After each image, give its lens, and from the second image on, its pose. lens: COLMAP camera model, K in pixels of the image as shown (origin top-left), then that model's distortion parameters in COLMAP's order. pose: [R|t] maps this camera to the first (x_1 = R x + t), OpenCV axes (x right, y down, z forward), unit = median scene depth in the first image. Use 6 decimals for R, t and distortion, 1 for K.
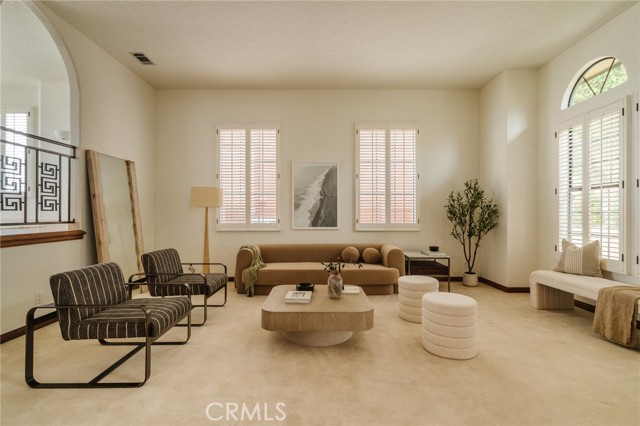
lens RADIAL K [[314.7, 0, 317.6], [0, 314.7, 212.2], [0, 0, 1]] dist [0.007111, 0.000075]
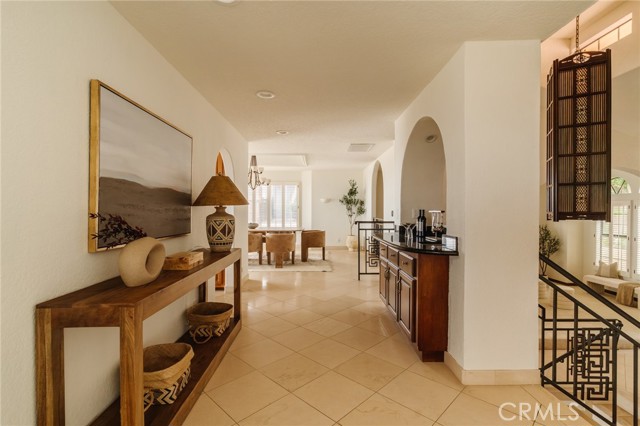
lens RADIAL K [[314.7, 0, 320.3], [0, 314.7, 213.1], [0, 0, 1]] dist [0.007111, 0.000075]
pose [[0.999623, 0.003956, 0.027173, -1.168531], [-0.004315, 0.999904, 0.013163, -0.255334], [-0.027119, -0.013275, 0.999544, -1.081620]]
